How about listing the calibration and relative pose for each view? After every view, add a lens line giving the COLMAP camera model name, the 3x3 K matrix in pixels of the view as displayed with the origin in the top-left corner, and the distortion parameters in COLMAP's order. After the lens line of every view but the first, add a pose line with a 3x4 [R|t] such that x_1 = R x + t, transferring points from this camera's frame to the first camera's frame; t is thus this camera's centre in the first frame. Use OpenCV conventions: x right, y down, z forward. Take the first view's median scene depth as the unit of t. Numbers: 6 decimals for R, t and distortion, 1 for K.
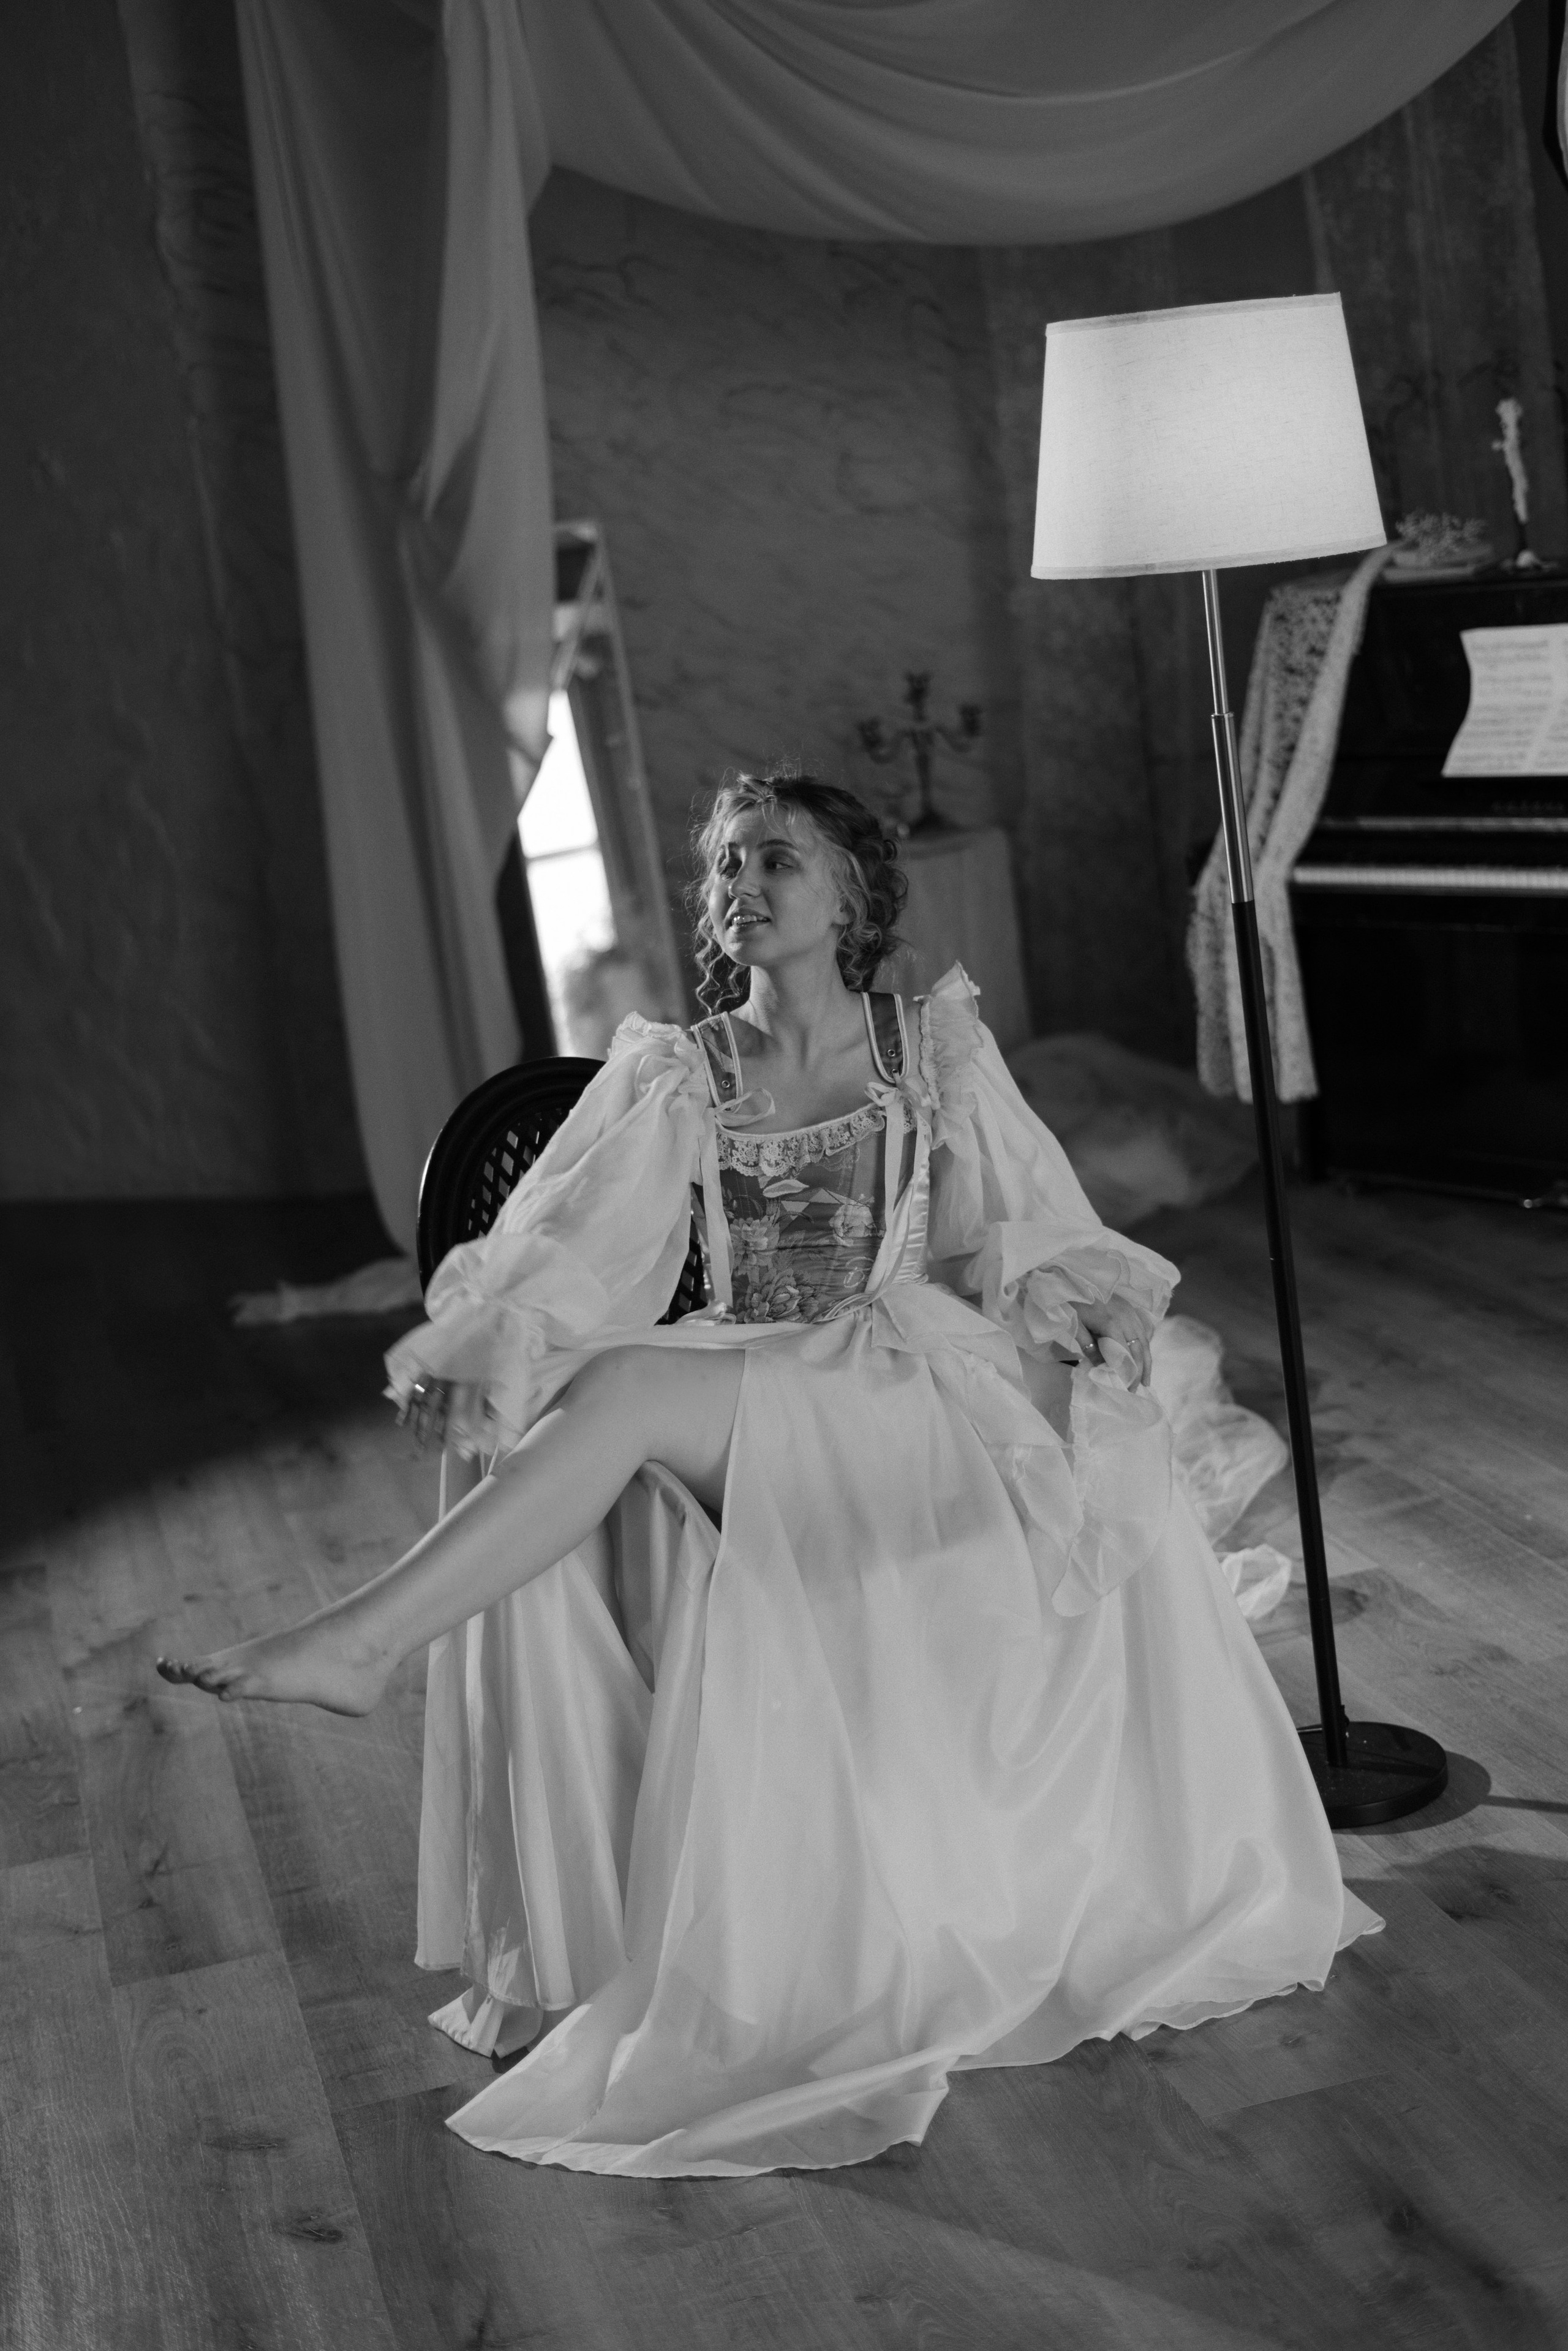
lens RADIAL K [[3411.8, 0, 774.8], [0, 3411.8, 1192.2], [0, 0, 1]] dist [-0.007488, 0.000000]
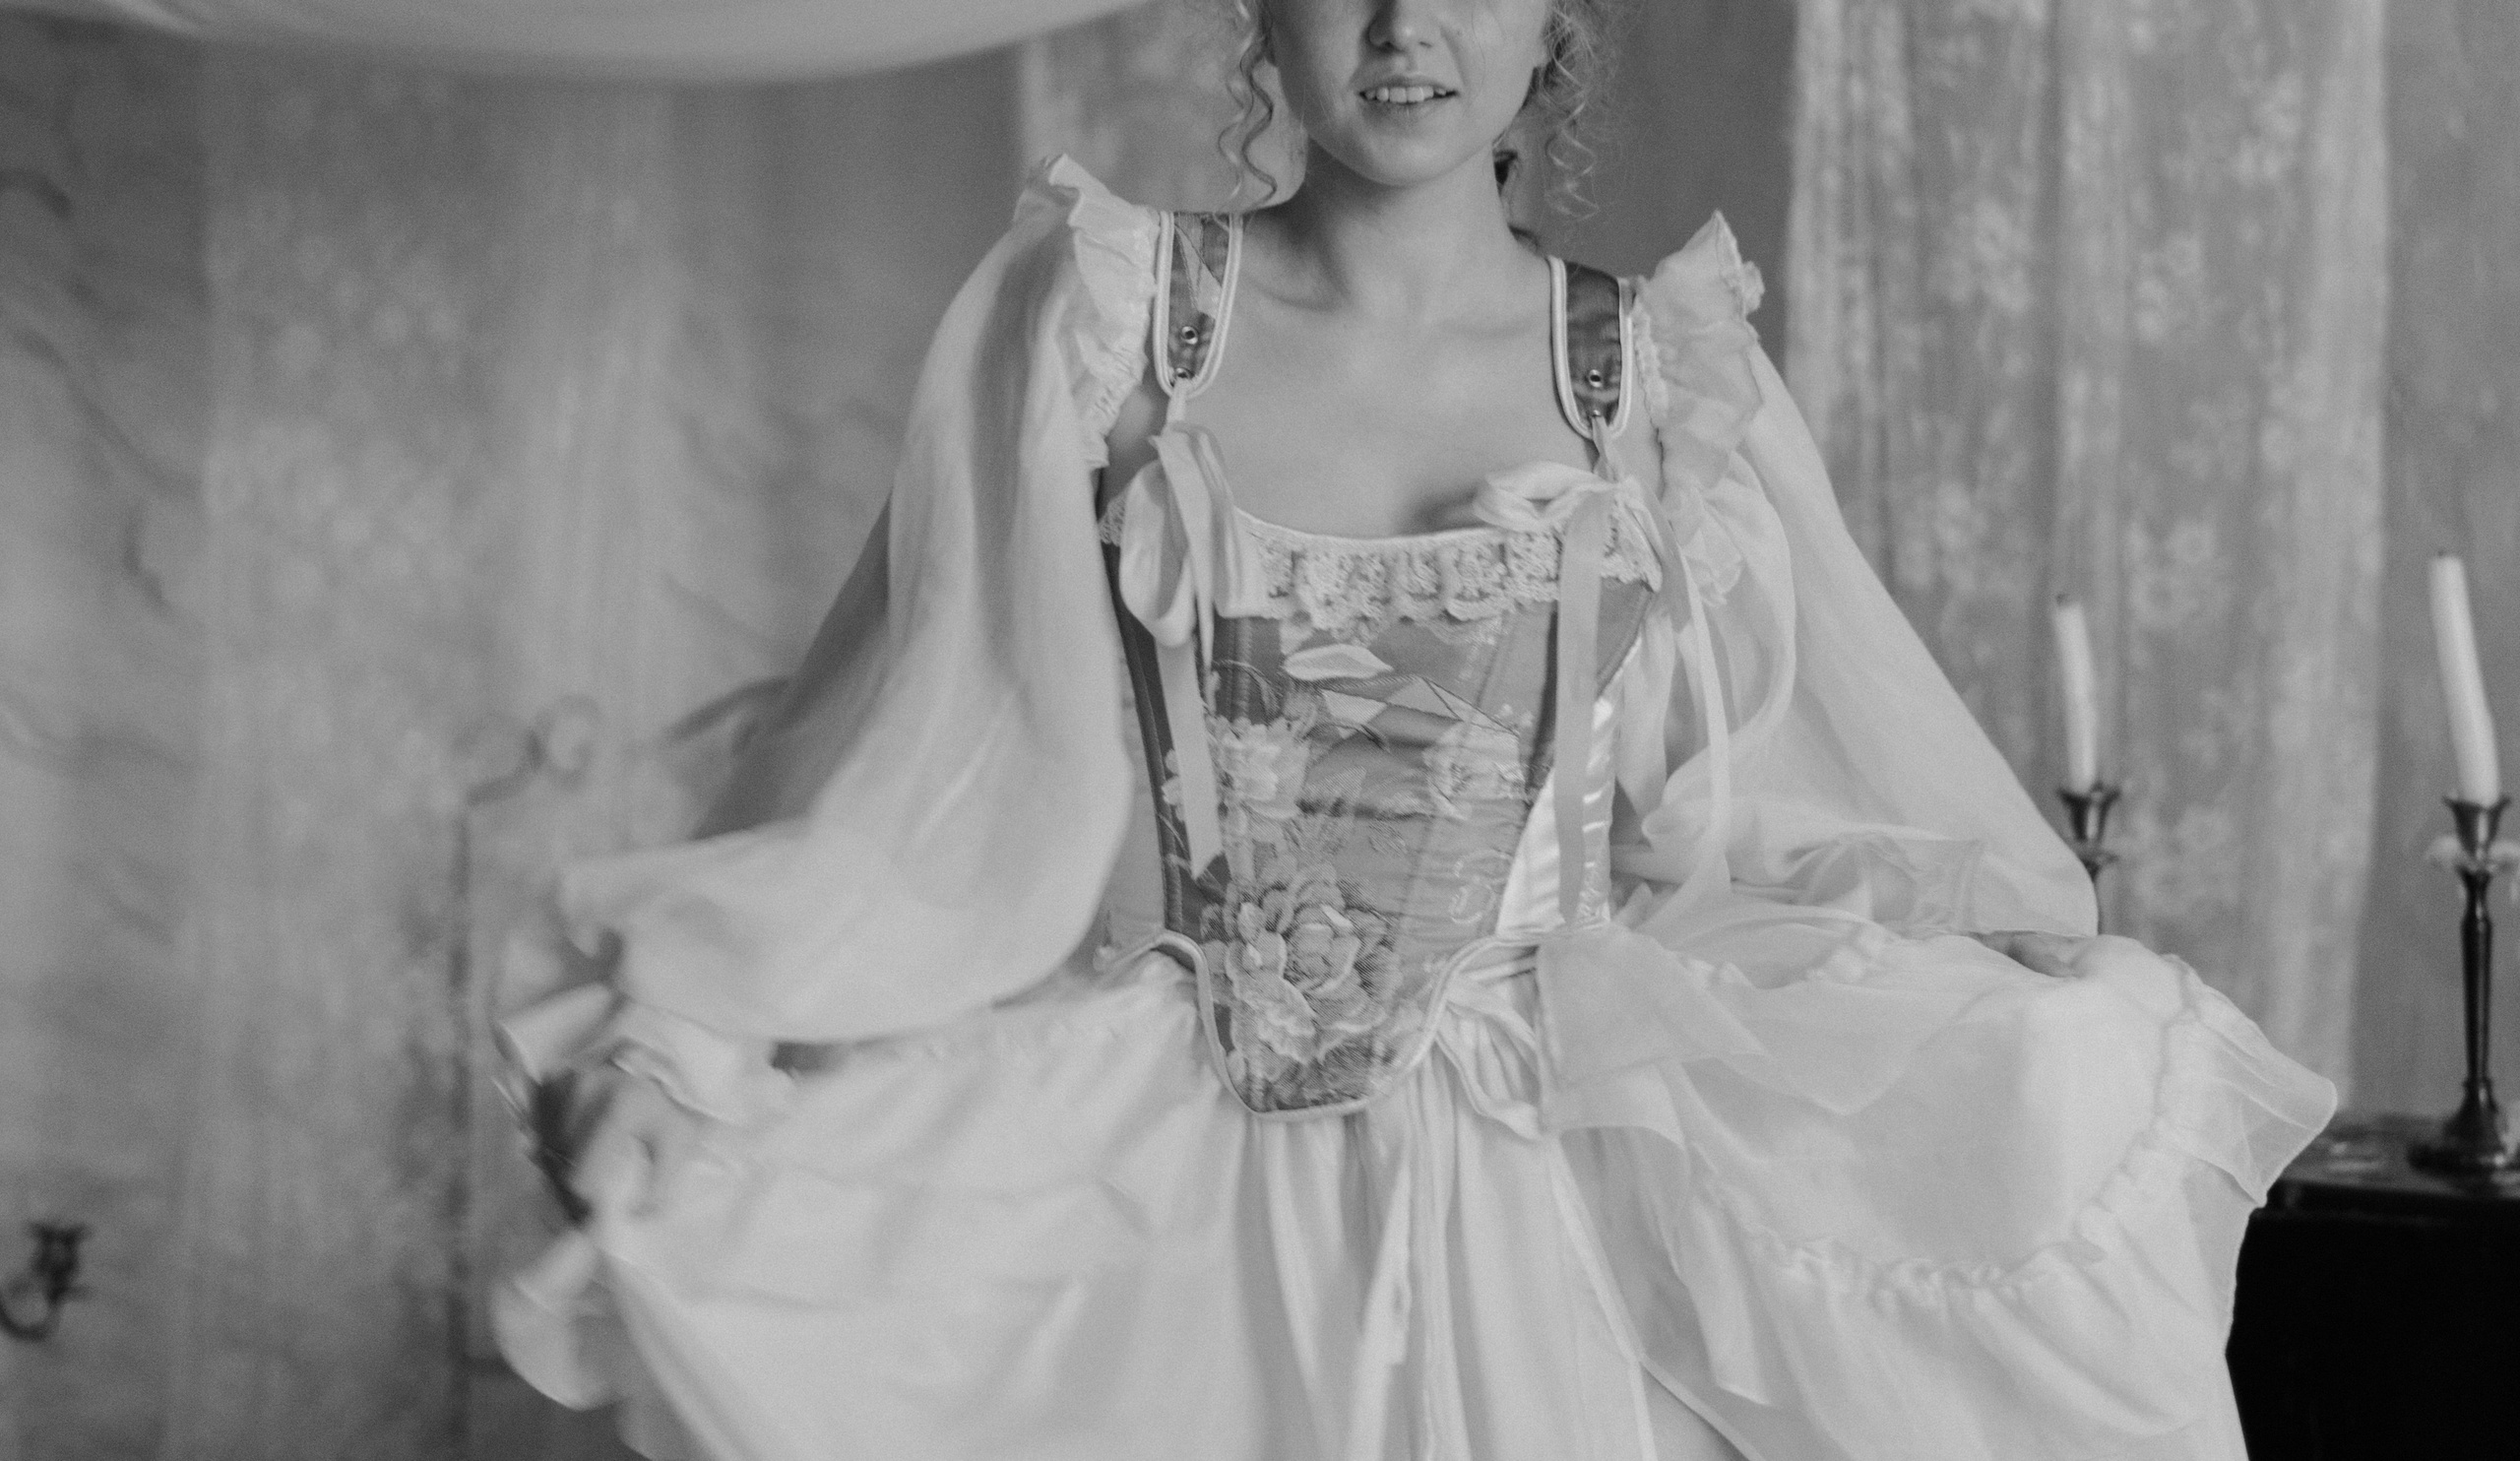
lens RADIAL K [[5822.4, 0, 1328.0], [0, 5822.4, 327.4], [0, 0, 1]] dist [-0.008909, 0.000000]
pose [[0.942178, 0.134462, 0.306953, -0.026463], [-0.055606, 0.966003, -0.252482, -0.097385], [-0.330466, 0.220814, 0.917624, 0.394064]]
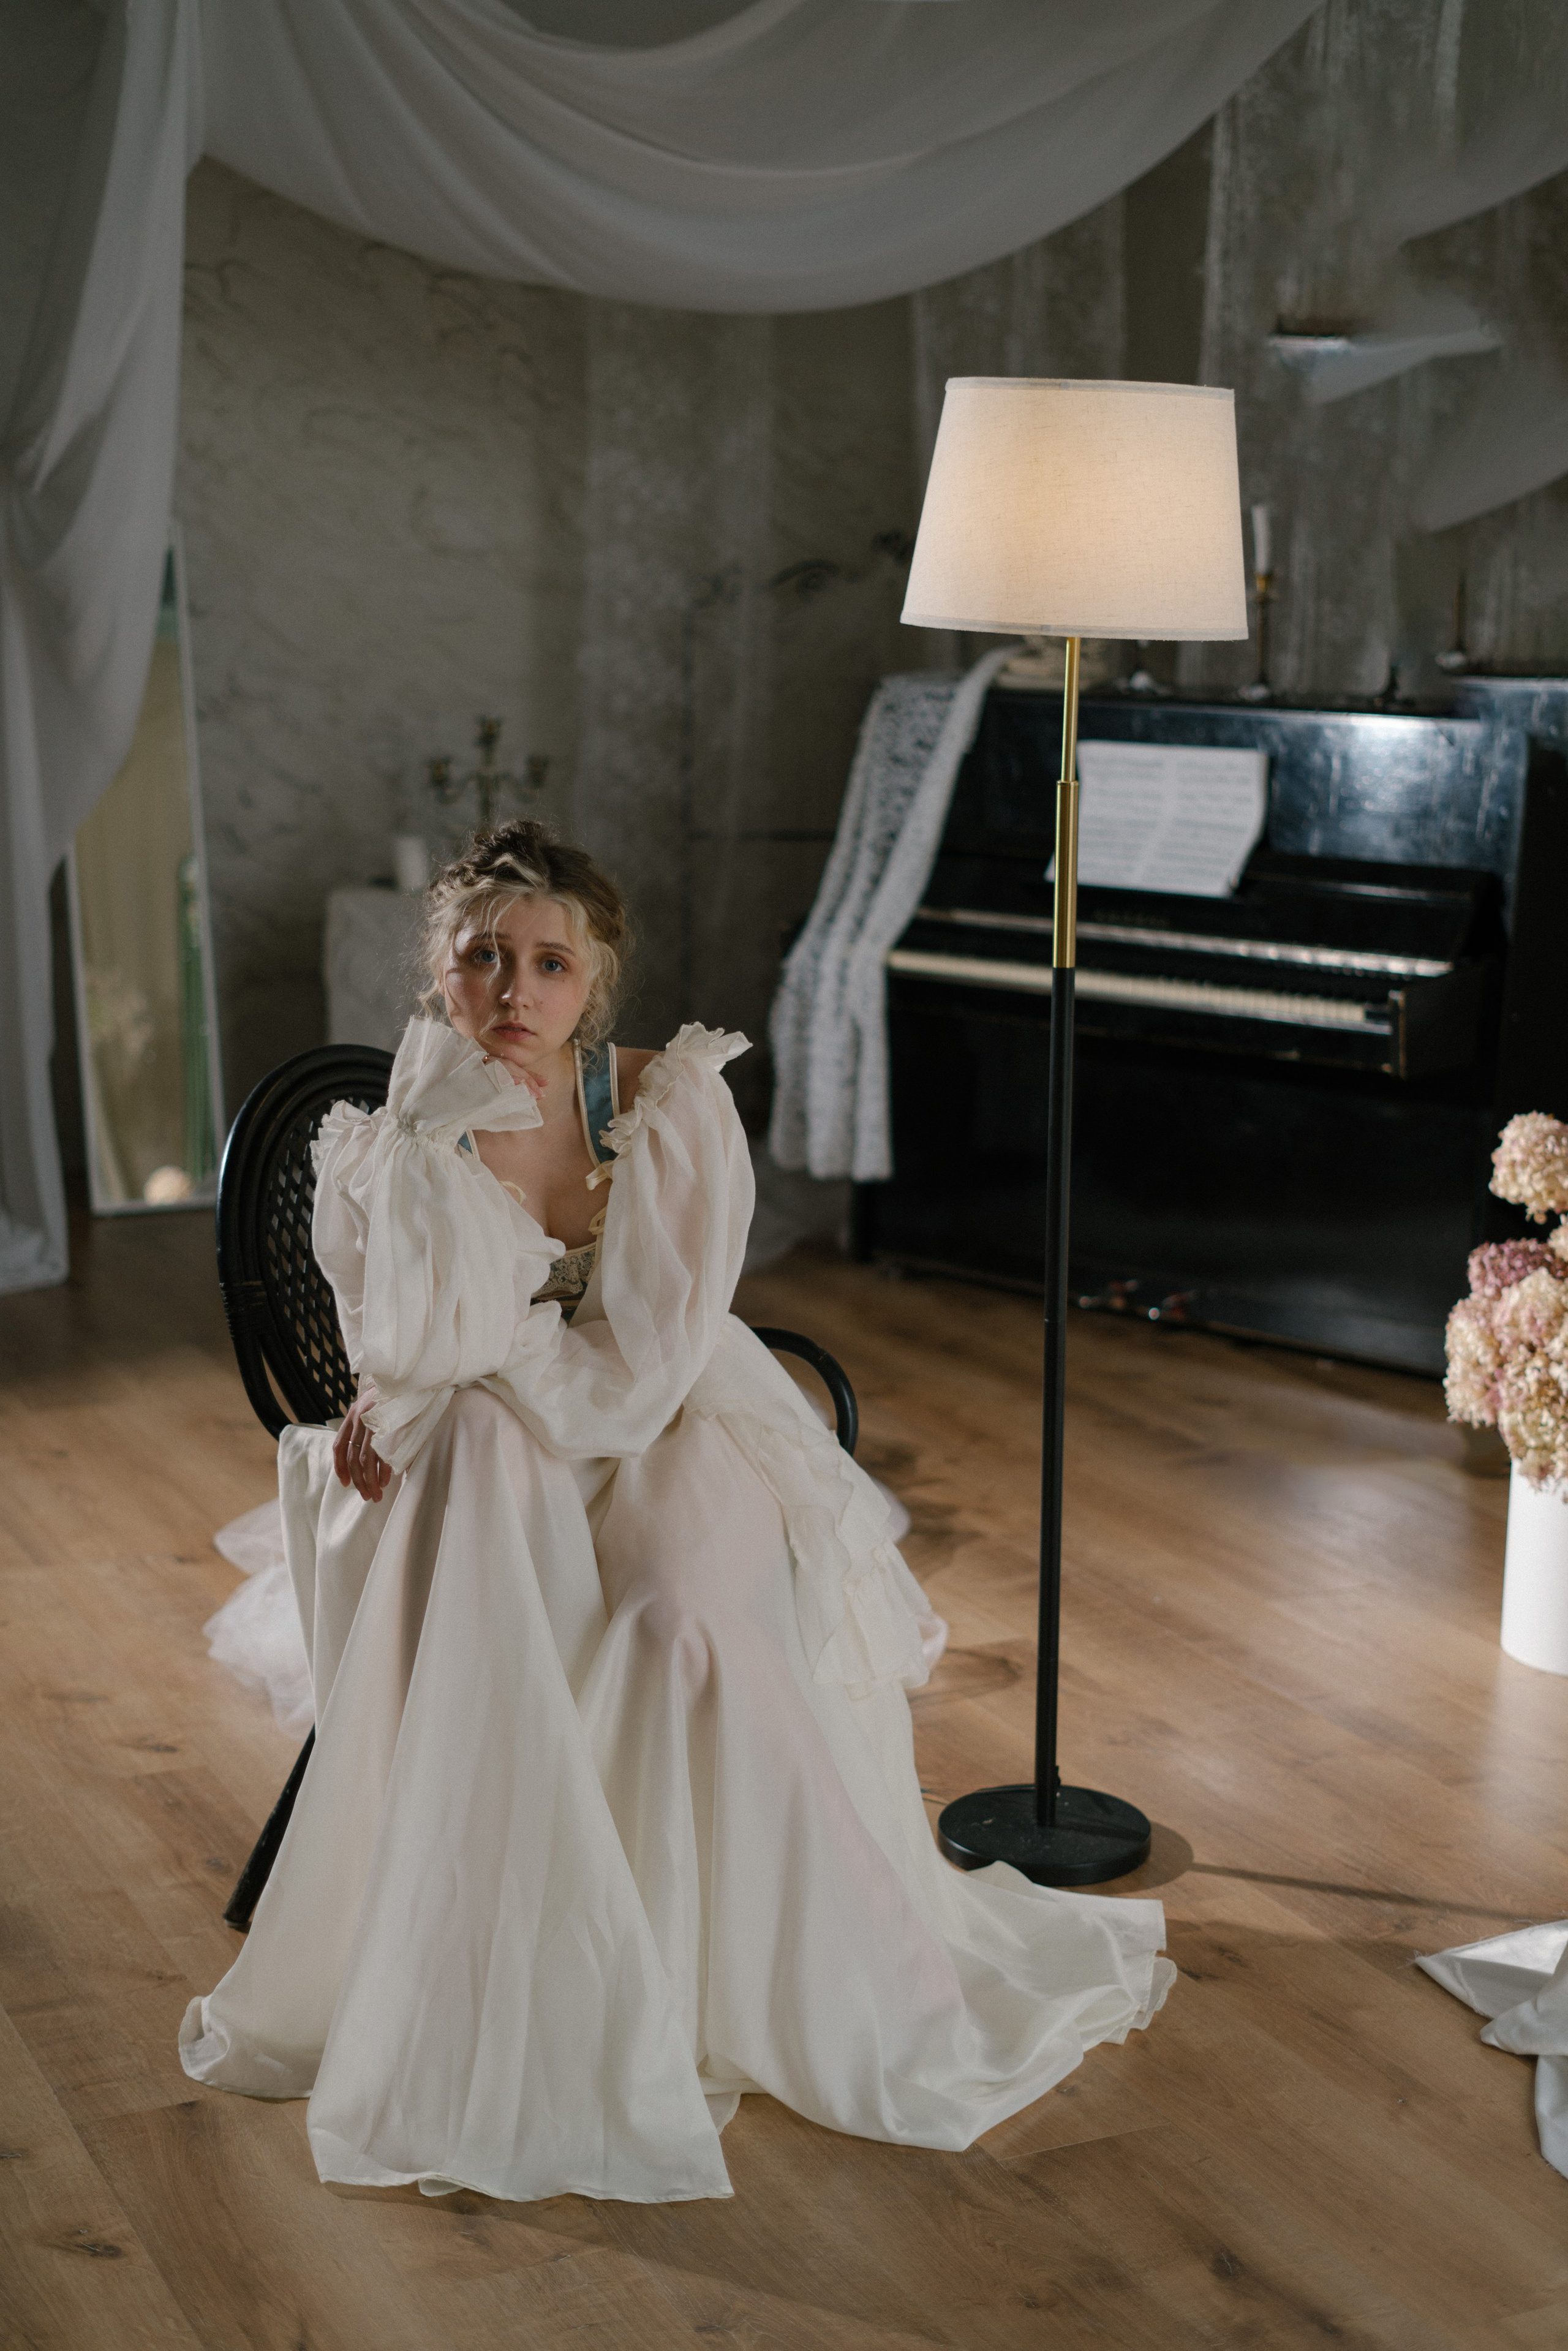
lens RADIAL K [[3411.8, 0, 780.0], [0, 3411.8, 1187.7], [0, 0, 1]] dist [-0.007488, 0.000000]
pose [[0.971343, 0.099179, 0.216003, -0.090346], [-0.093610, 0.994962, -0.035890, 0.014060], [-0.218474, 0.014642, 0.975733, 0.014859]]
